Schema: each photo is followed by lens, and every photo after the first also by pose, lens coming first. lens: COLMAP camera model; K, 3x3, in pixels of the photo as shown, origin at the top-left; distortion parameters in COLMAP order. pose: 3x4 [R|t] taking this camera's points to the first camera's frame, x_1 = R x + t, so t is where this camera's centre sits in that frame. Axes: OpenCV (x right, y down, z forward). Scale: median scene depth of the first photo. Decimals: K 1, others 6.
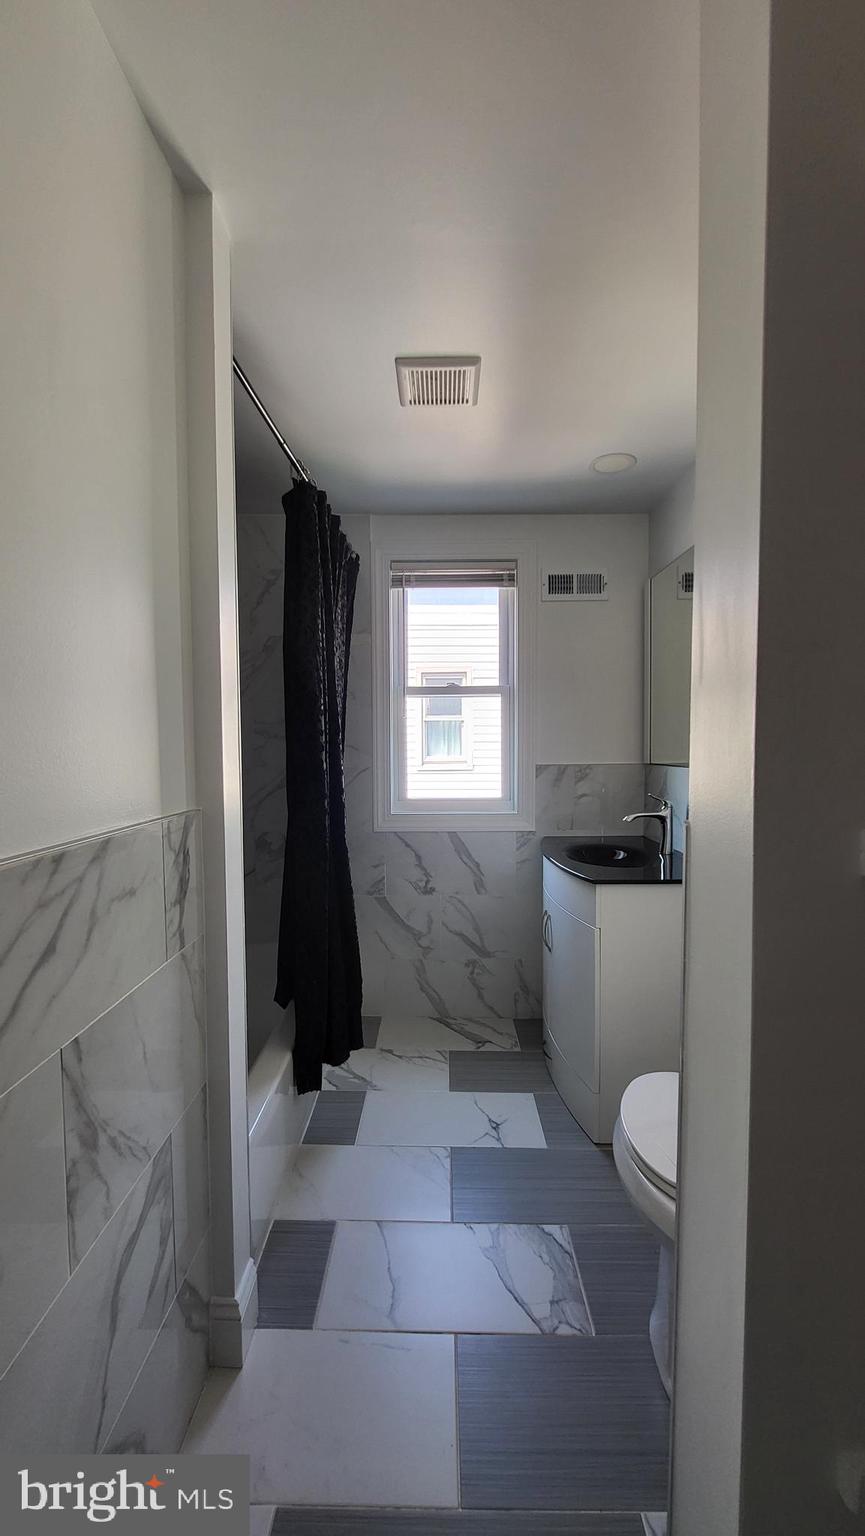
lens RADIAL K [[604.1, 0, 435.2], [0, 604.1, 770.2], [0, 0, 1]] dist [-0.001841, -0.000390]
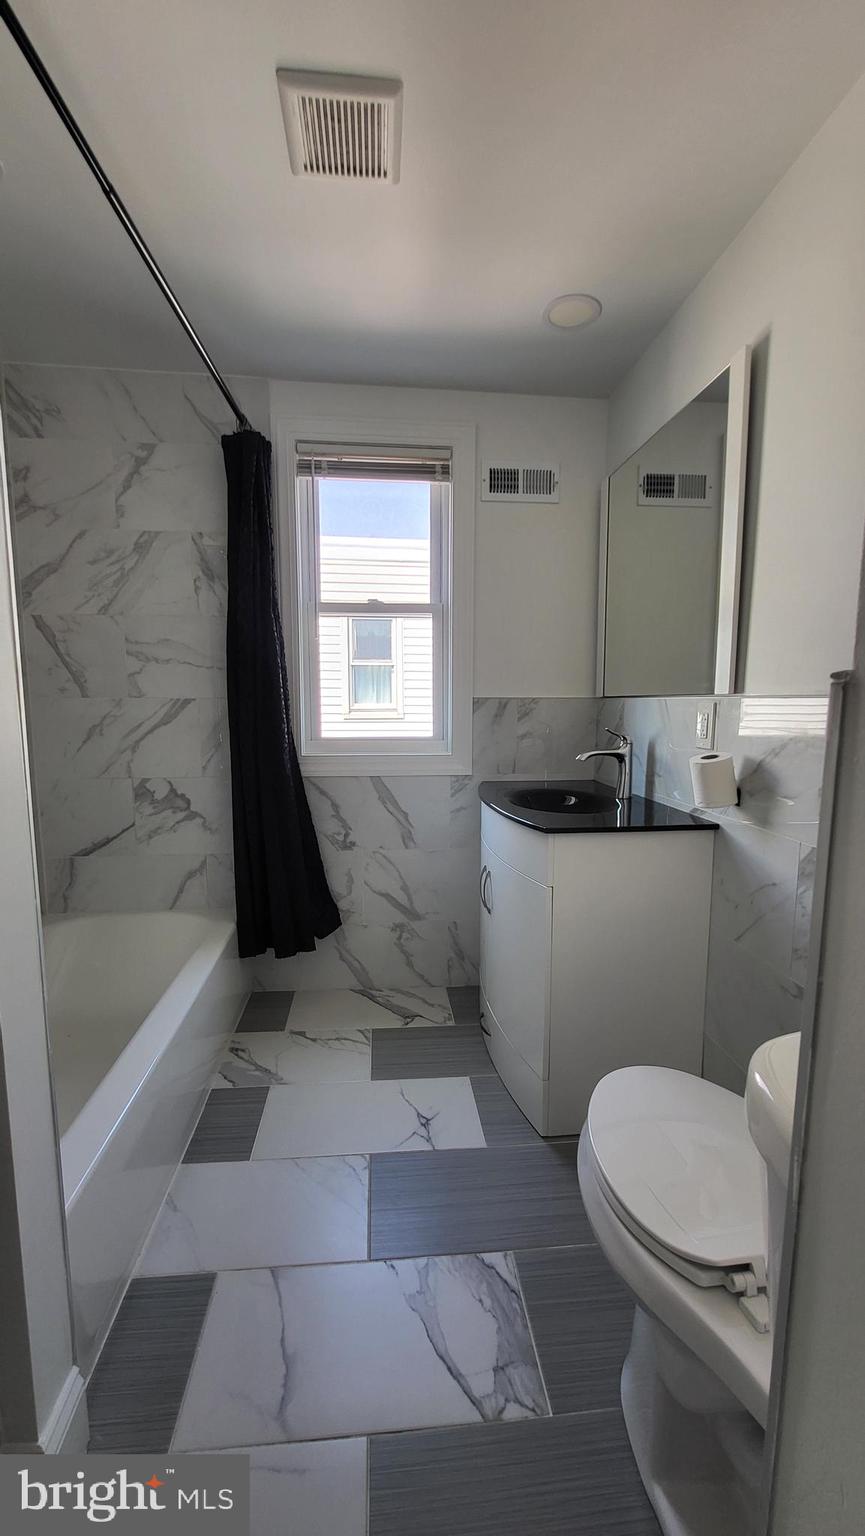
lens RADIAL K [[604.4, 0, 428.6], [0, 604.4, 777.5], [0, 0, 1]] dist [0.007117, -0.007381]
pose [[0.995074, -0.008144, 0.098801, 0.020697], [-0.000144, 0.996500, 0.083595, 0.035590], [-0.099136, -0.083198, 0.991590, 0.166561]]
